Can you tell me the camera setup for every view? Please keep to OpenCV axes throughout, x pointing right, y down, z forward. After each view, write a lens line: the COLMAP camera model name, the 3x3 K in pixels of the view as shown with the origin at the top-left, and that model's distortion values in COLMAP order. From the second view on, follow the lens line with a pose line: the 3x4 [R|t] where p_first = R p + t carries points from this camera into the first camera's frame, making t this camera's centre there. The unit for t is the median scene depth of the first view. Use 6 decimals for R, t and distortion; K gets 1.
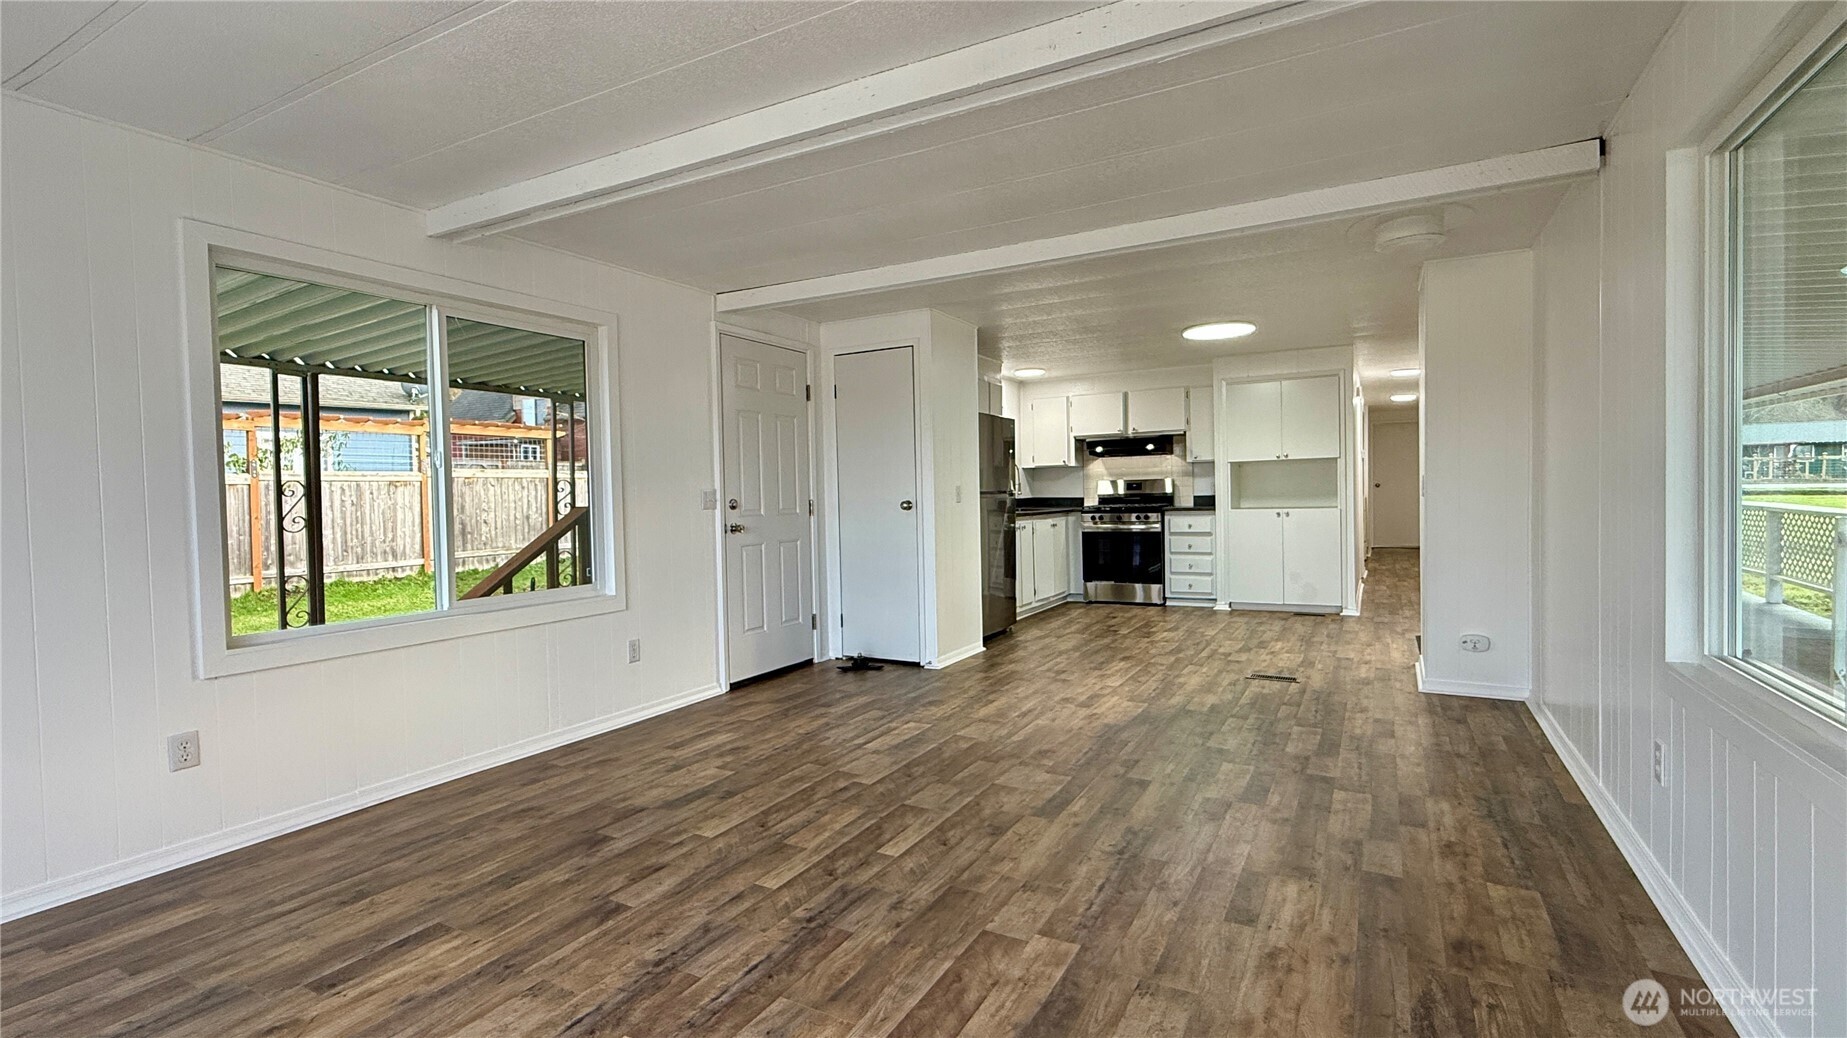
lens RADIAL K [[825.3, 0, 923.5], [0, 825.3, 519.0], [0, 0, 1]] dist [-0.000188, -0.000227]
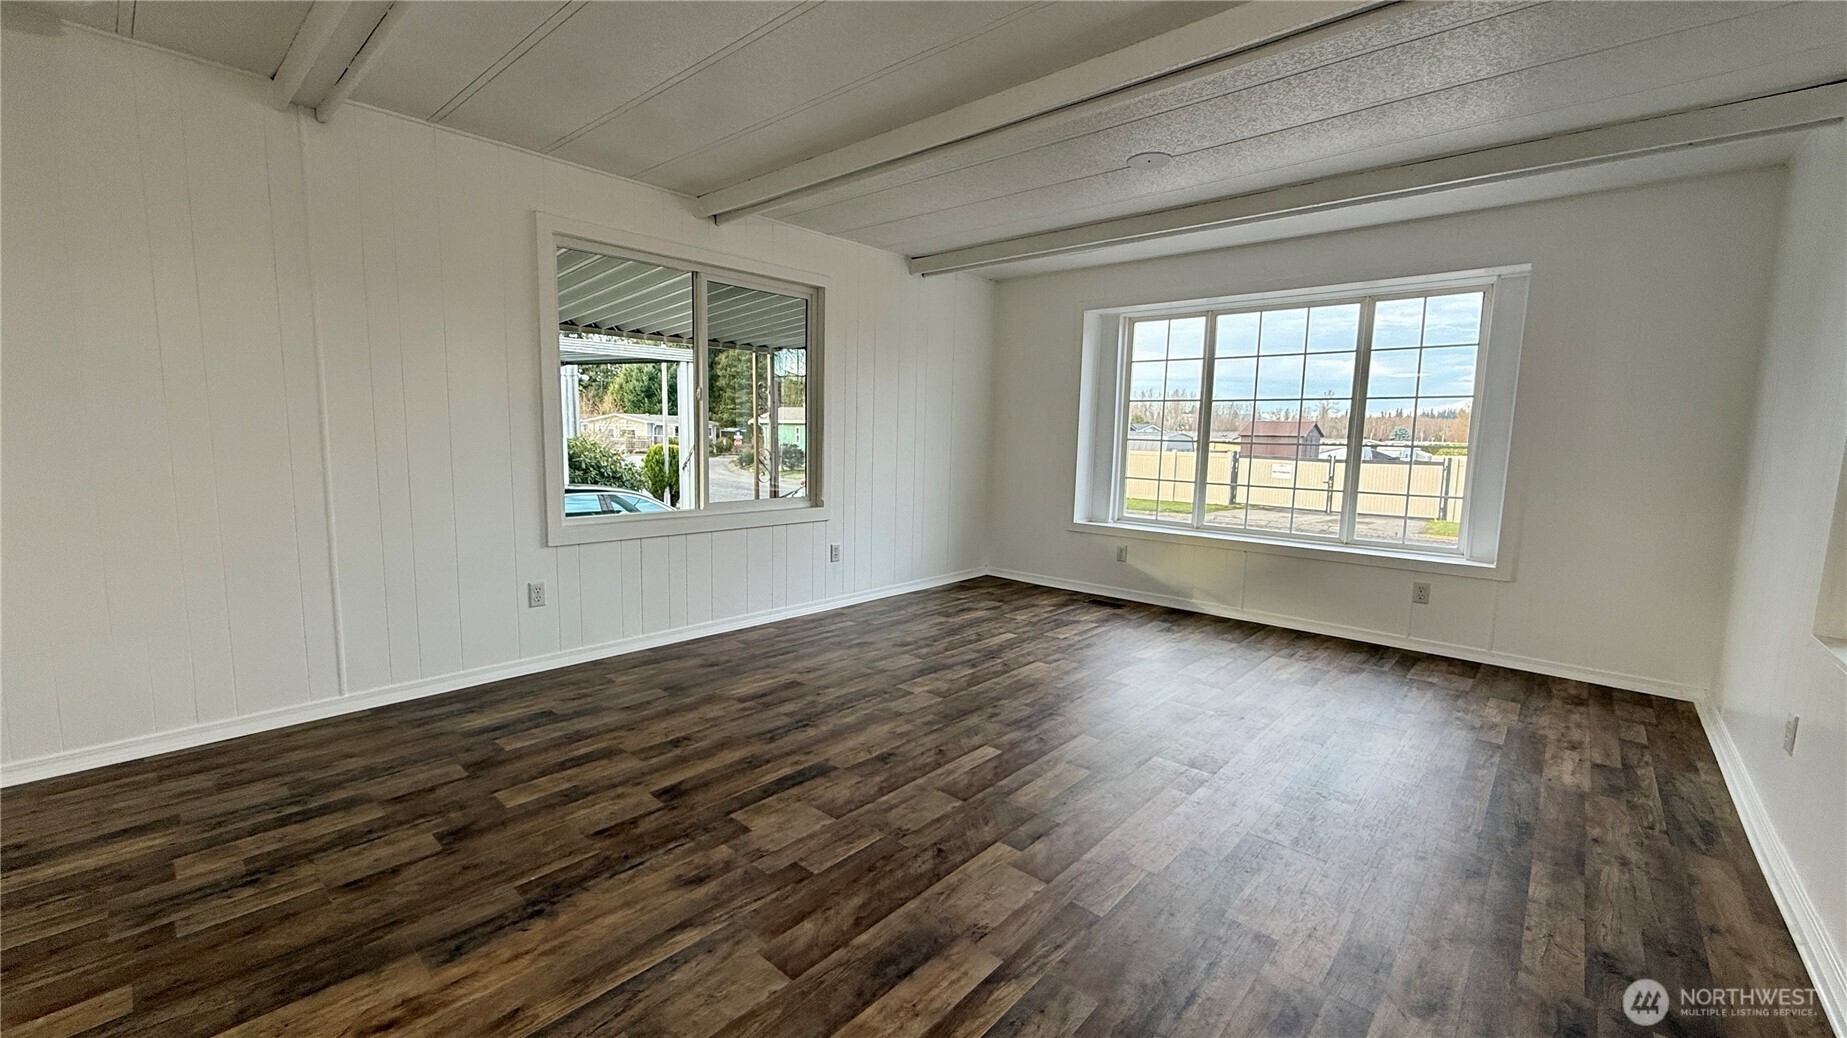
lens RADIAL K [[734.8, 0, 917.1], [0, 734.8, 518.2], [0, 0, 1]] dist [0.001387, -0.000115]
pose [[-0.973954, -0.029688, 0.224796, -0.075302], [0.003678, 0.989192, 0.146578, -0.030193], [-0.226718, 0.143587, -0.963318, 0.919306]]
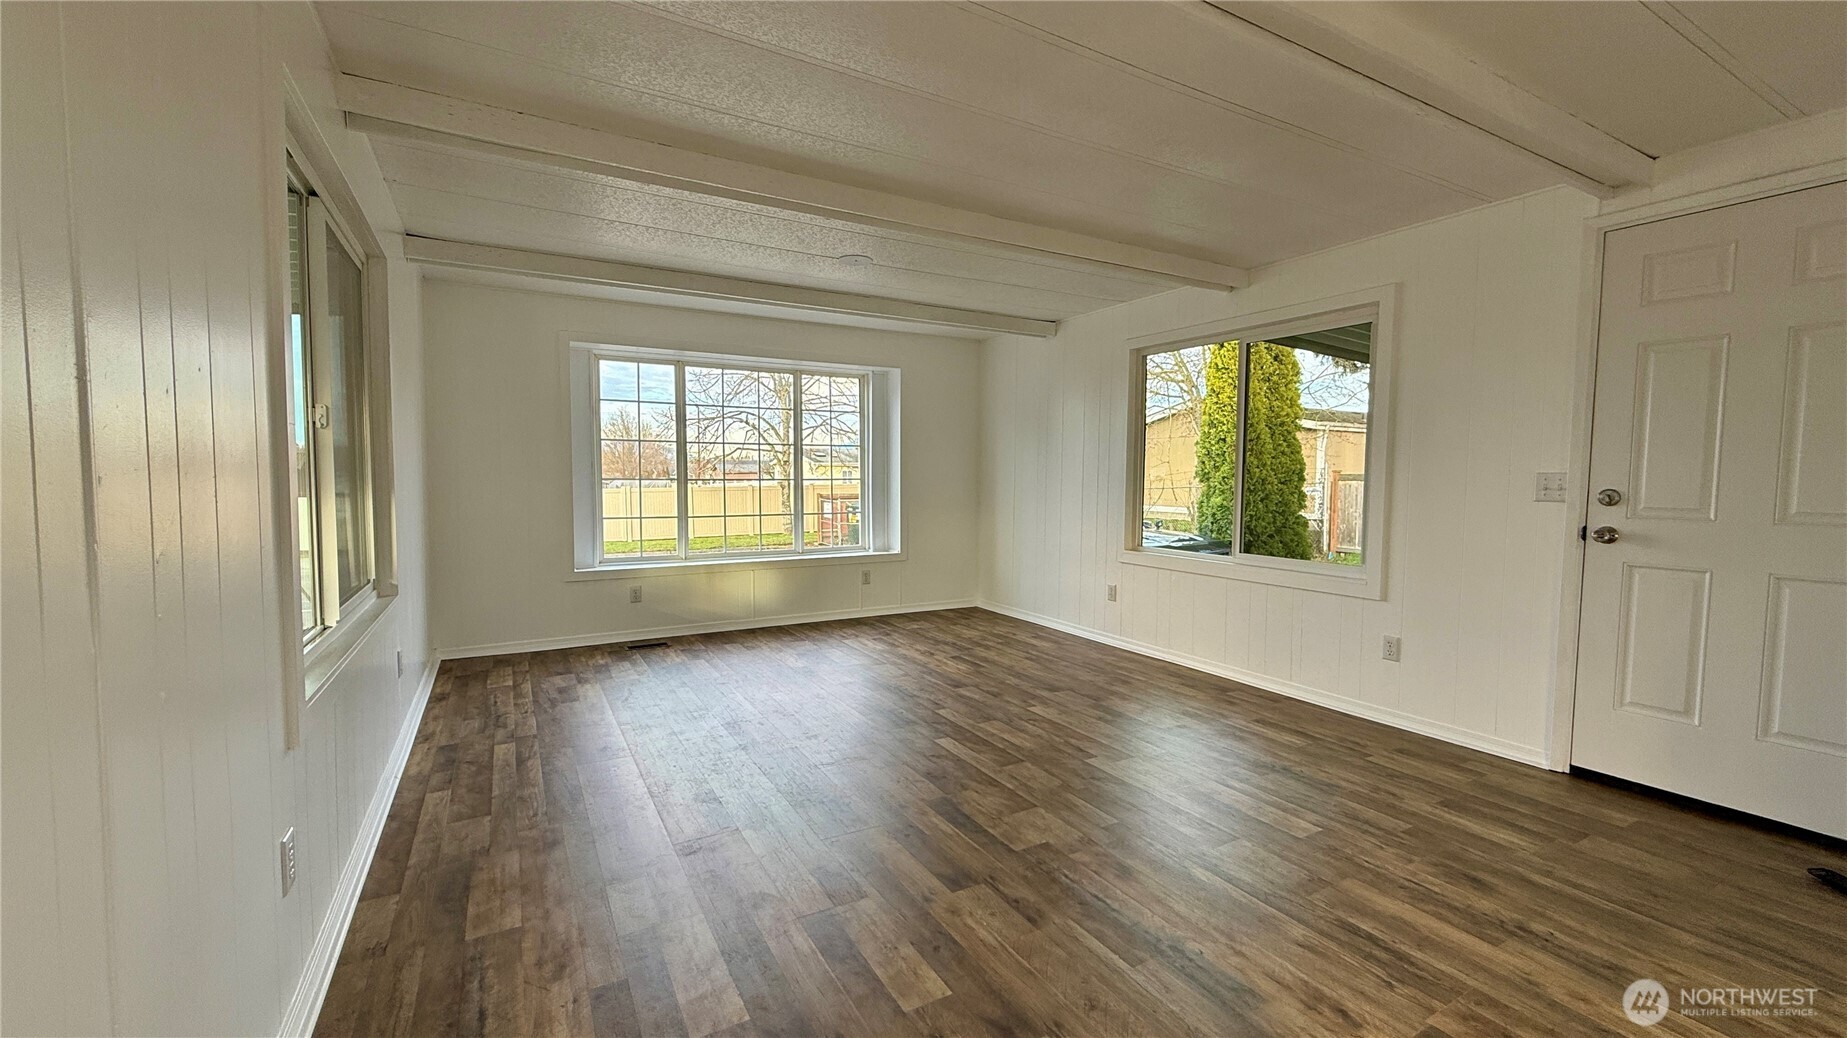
lens RADIAL K [[734.8, 0, 917.1], [0, 734.8, 518.2], [0, 0, 1]] dist [0.001387, -0.000115]
pose [[-0.528439, 0.064370, -0.846528, 0.466433], [-0.024226, 0.995572, 0.090826, -0.034880], [0.848626, 0.068504, -0.524540, 0.741085]]
